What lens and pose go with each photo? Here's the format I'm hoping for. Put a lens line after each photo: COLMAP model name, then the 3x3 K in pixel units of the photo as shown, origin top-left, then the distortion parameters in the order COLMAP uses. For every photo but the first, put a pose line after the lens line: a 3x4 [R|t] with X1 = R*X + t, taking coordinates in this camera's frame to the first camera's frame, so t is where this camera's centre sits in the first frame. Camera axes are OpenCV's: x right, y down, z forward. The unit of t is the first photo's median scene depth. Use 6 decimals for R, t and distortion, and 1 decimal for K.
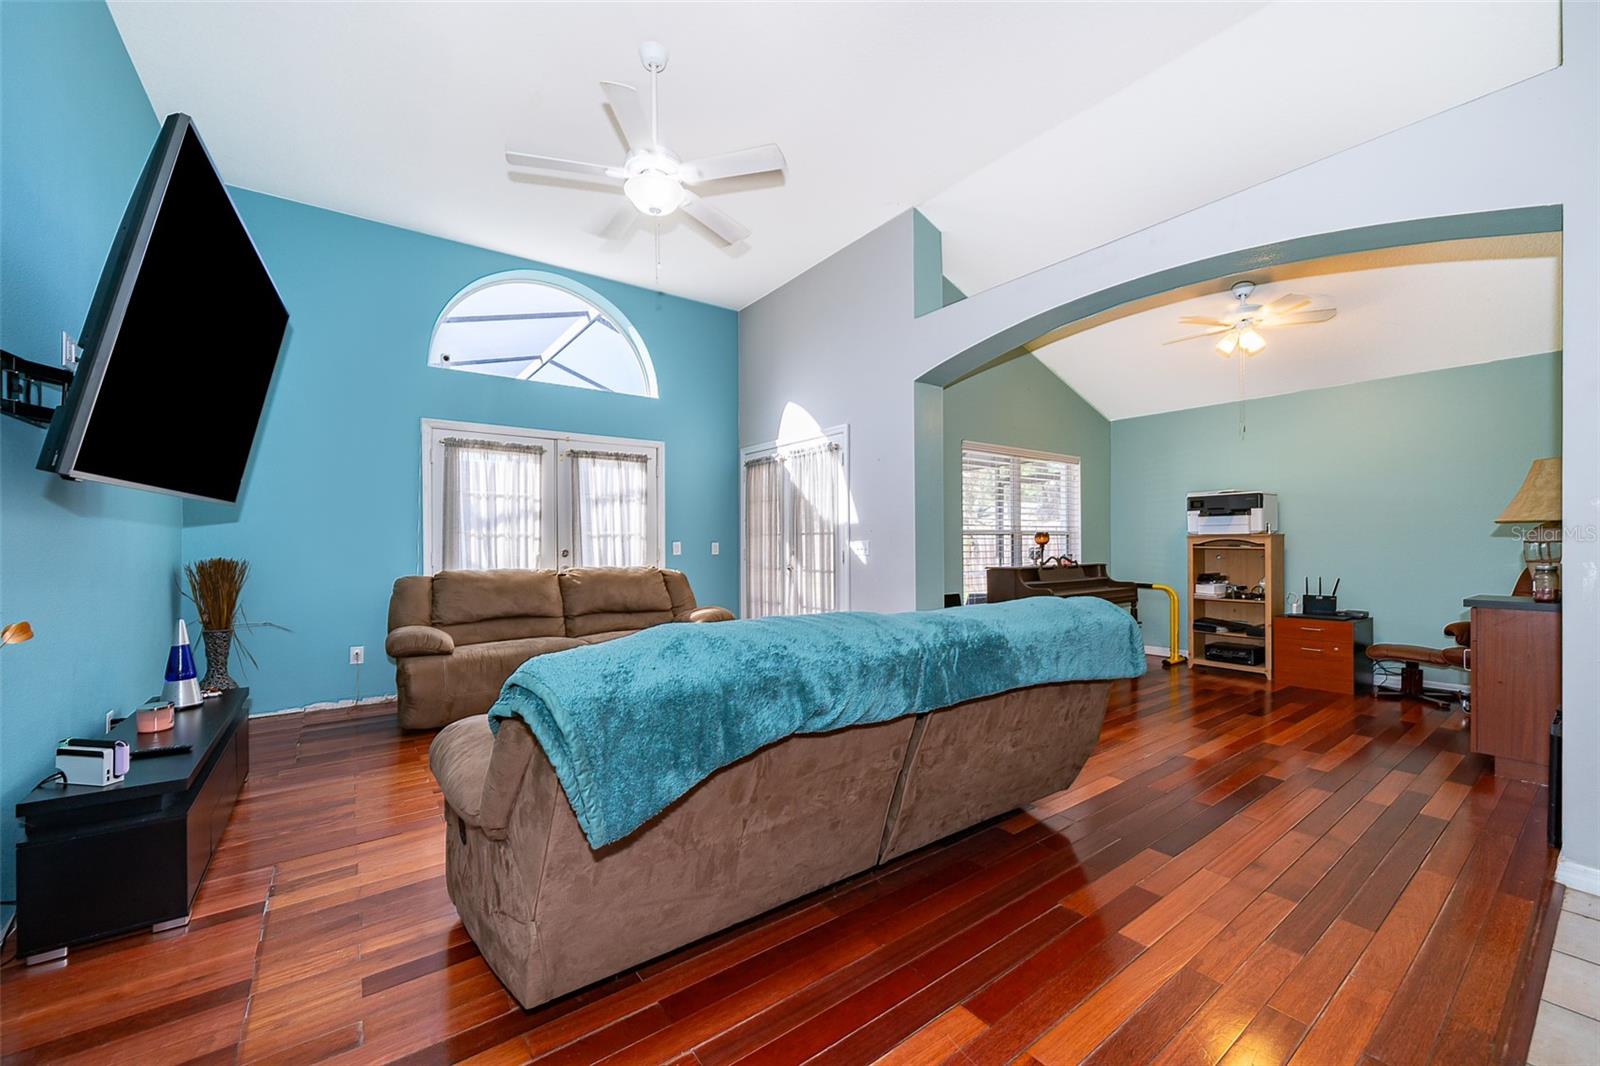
lens RADIAL K [[632.4, 0, 793.3], [0, 632.4, 541.0], [0, 0, 1]] dist [-0.002744, -0.000221]
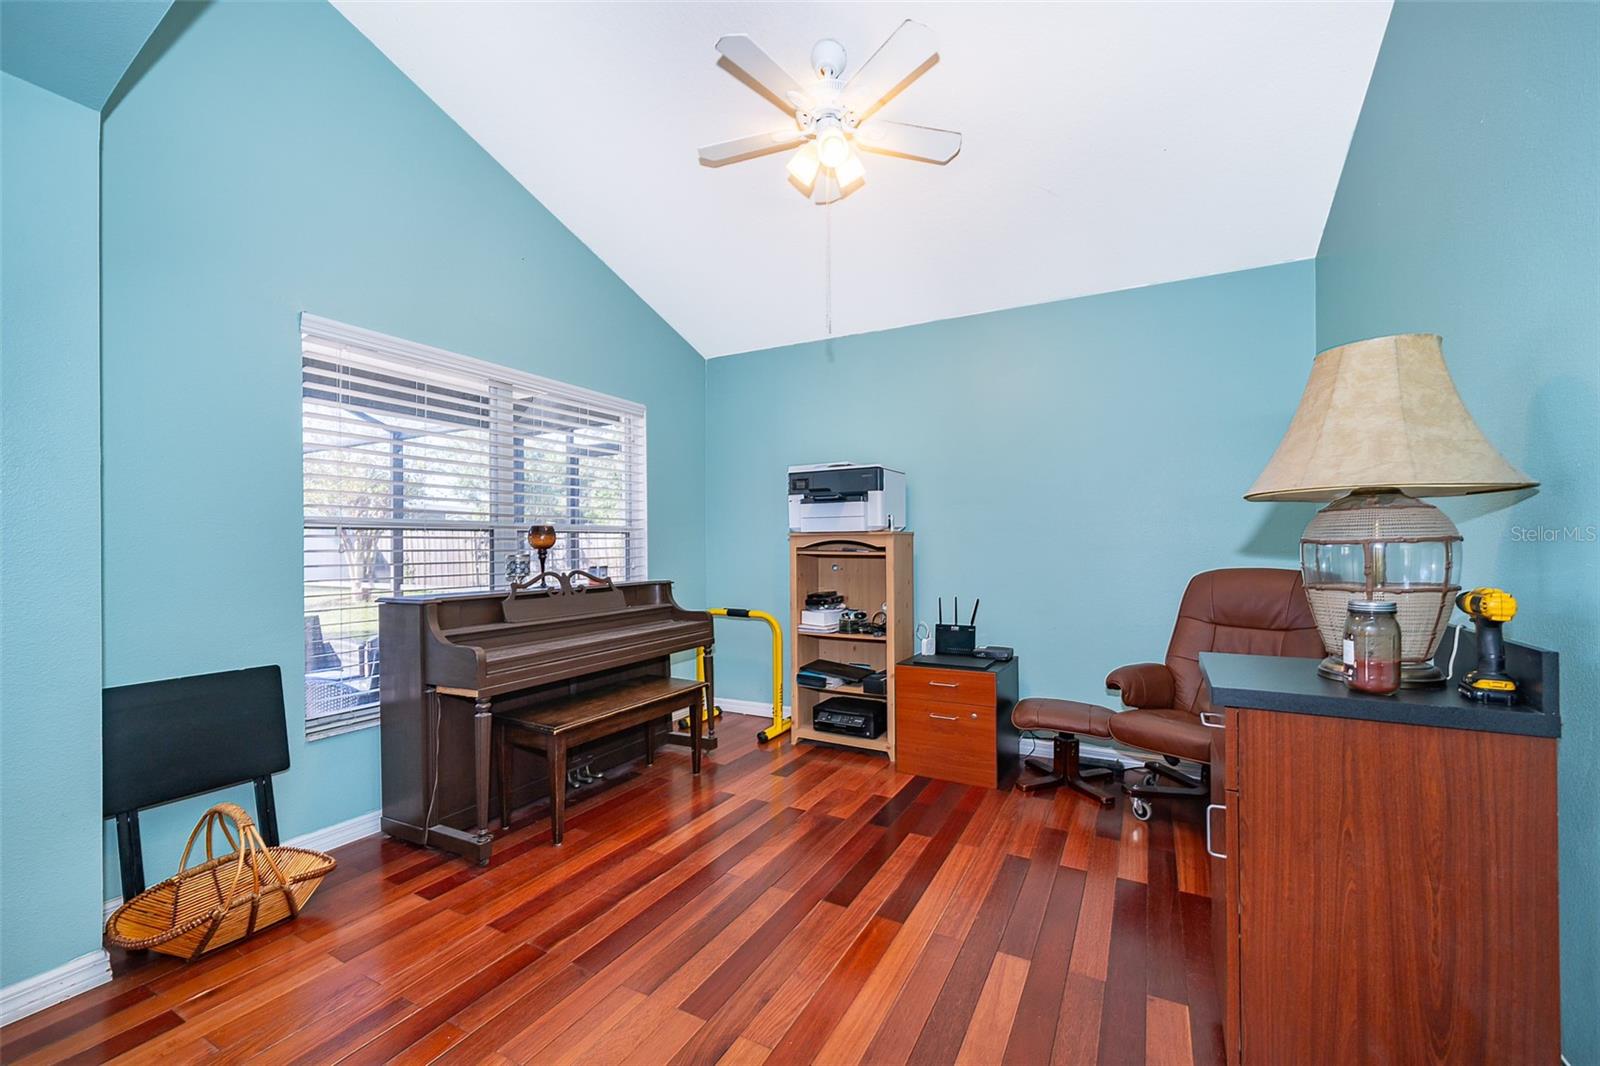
lens RADIAL K [[632.4, 0, 809.1], [0, 632.4, 538.7], [0, 0, 1]] dist [-0.002744, -0.000221]
pose [[0.905786, 0.003029, 0.423725, 0.387499], [0.001015, 0.999956, -0.009317, 0.001921], [-0.423735, 0.008870, 0.905743, 0.434304]]
